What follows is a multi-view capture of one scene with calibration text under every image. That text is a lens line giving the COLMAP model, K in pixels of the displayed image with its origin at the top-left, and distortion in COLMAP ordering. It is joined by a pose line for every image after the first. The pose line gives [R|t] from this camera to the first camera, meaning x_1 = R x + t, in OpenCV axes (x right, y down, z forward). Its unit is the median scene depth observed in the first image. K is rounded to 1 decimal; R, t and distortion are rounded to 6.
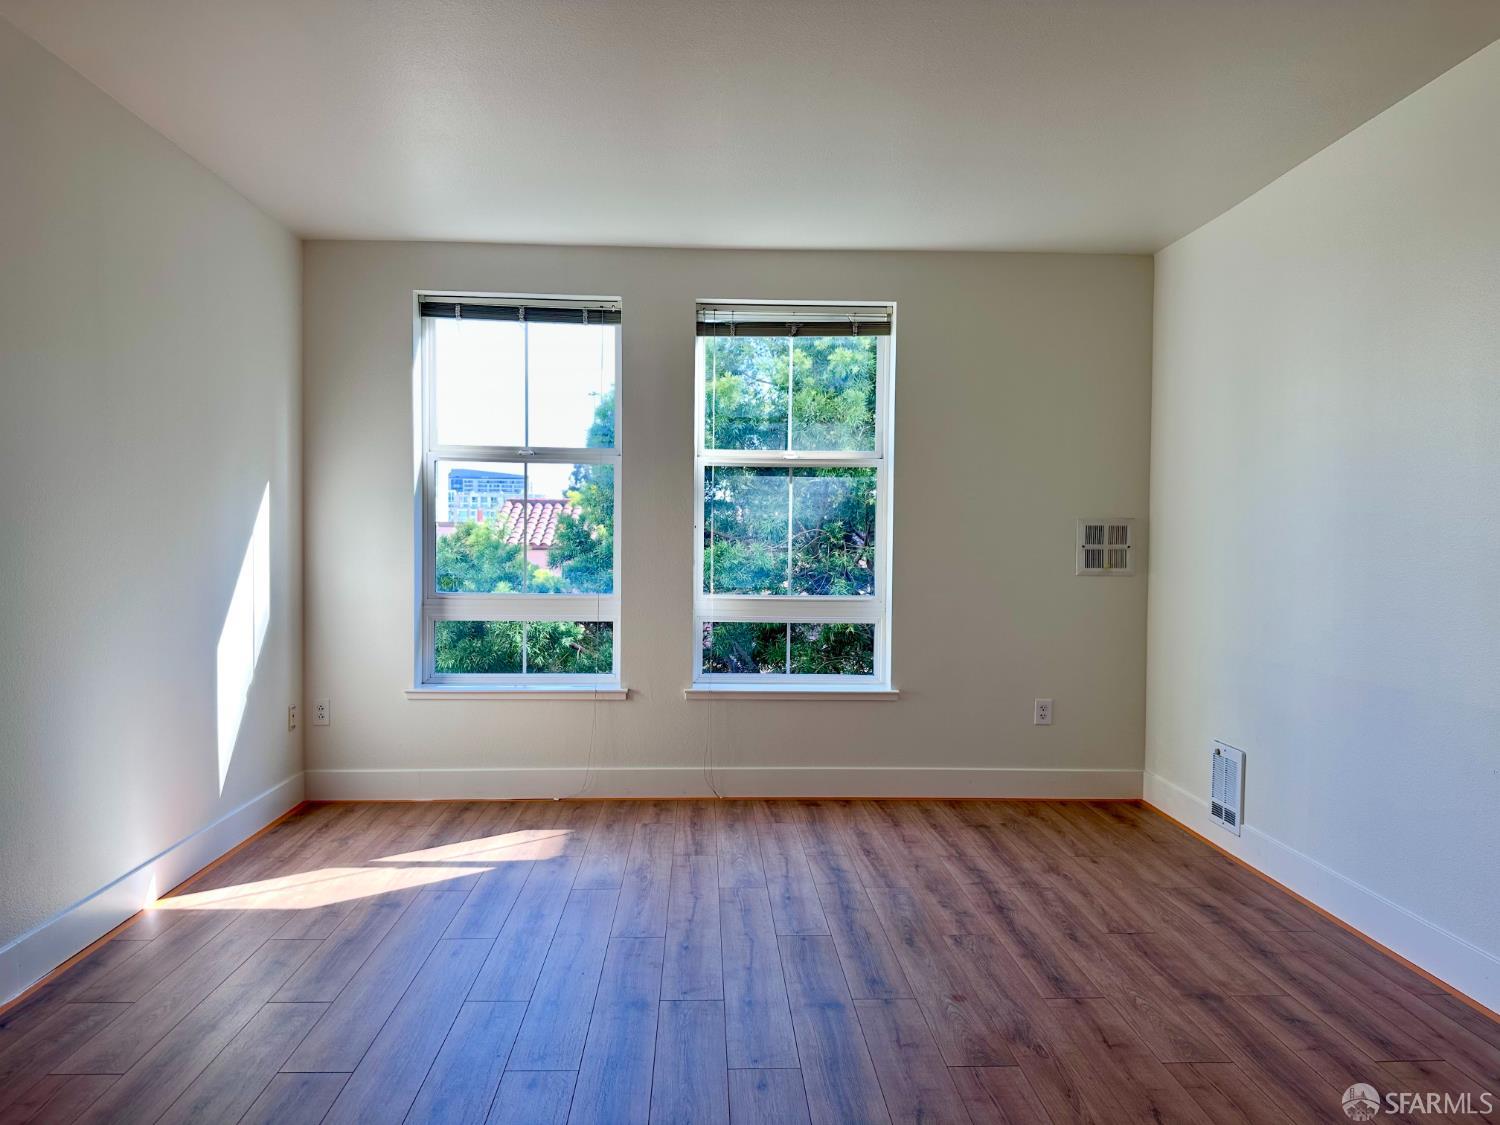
lens RADIAL K [[1010.9, 0, 750.0], [0, 1010.9, 562.5], [0, 0, 1]] dist [0.054815, 0.000812]
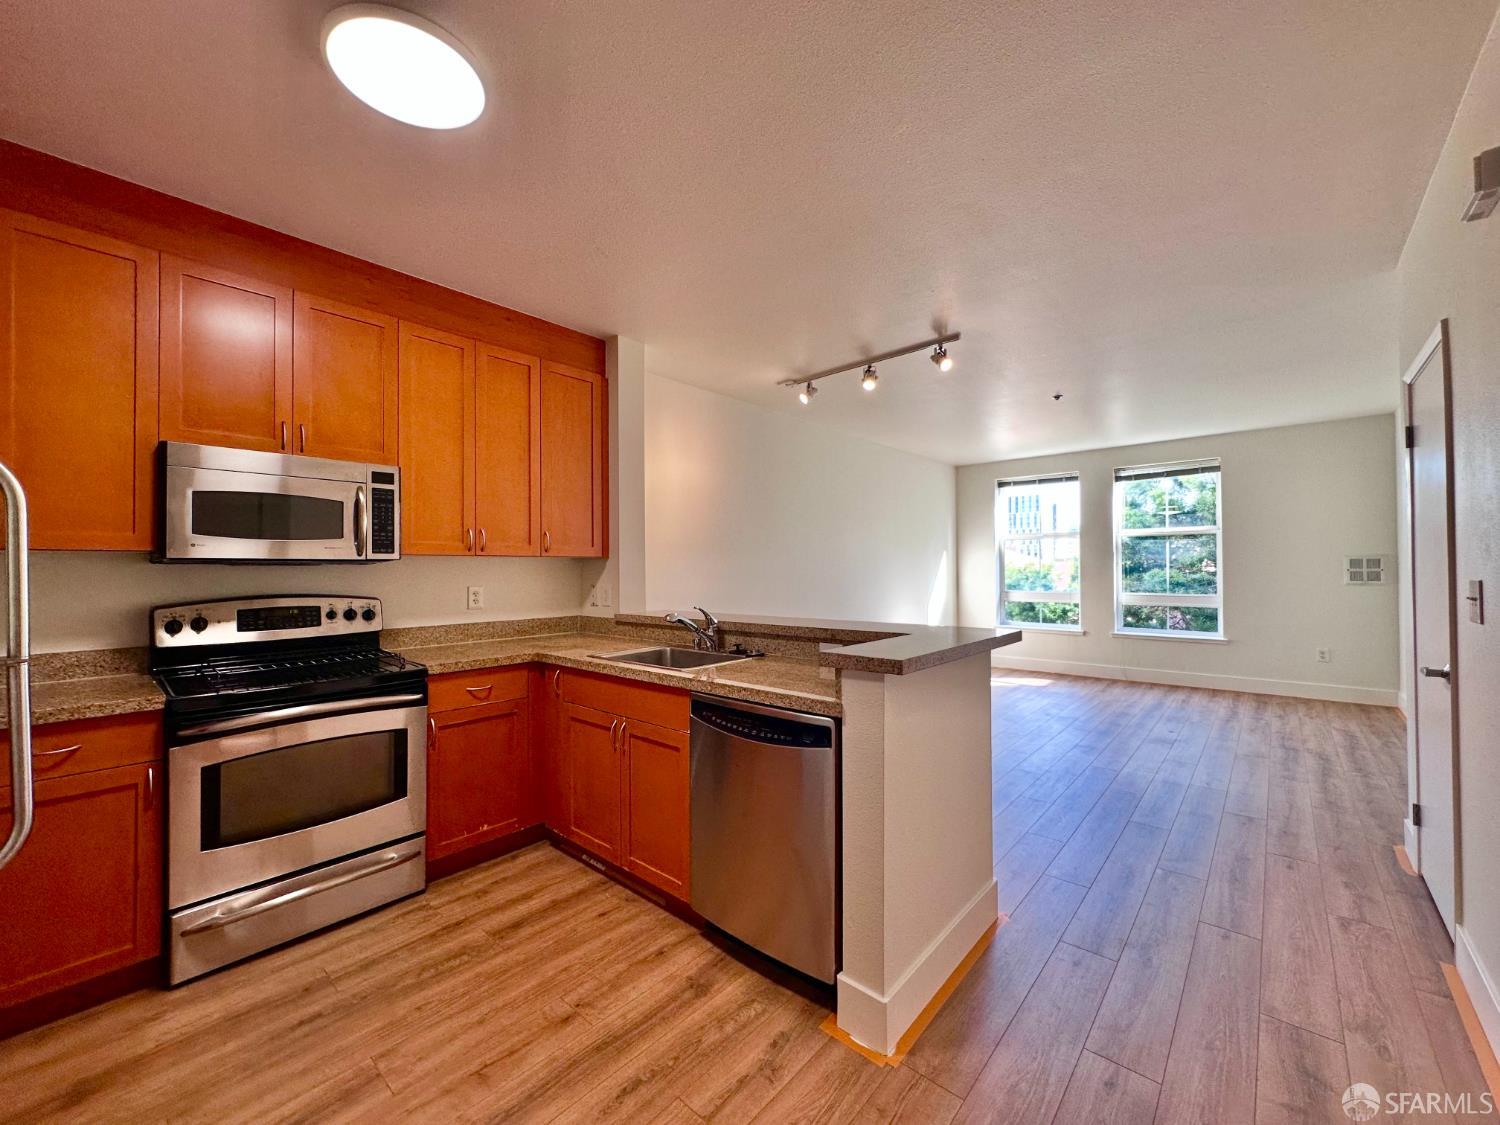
lens RADIAL K [[606.2, 0, 742.8], [0, 606.2, 563.2], [0, 0, 1]] dist [0.001824, -0.000441]
pose [[0.712627, -0.019407, -0.701274, 0.260515], [-0.005678, 0.999425, -0.033428, 0.013347], [0.701520, 0.027803, 0.712107, -0.500029]]
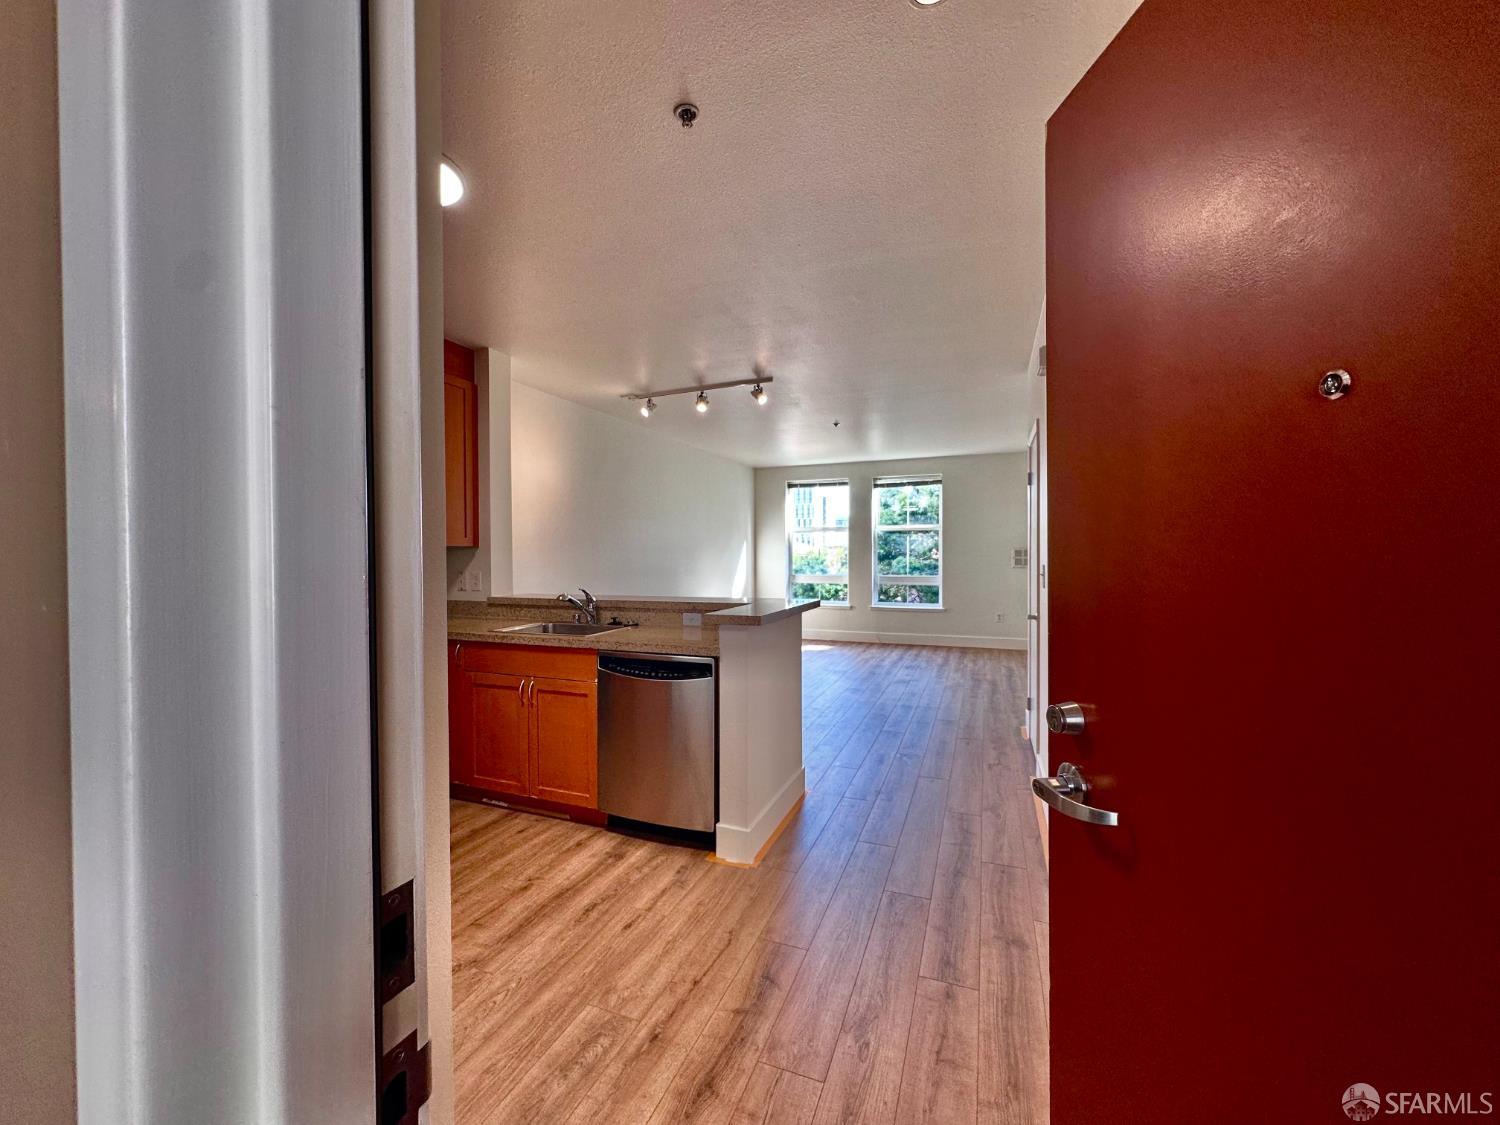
lens RADIAL K [[606.2, 0, 742.8], [0, 606.2, 563.2], [0, 0, 1]] dist [0.001824, -0.000441]
pose [[0.906497, -0.005905, -0.422170, 0.291118], [0.001156, 0.999933, -0.011506, 0.014382], [0.422210, 0.009942, 0.906444, -0.650120]]
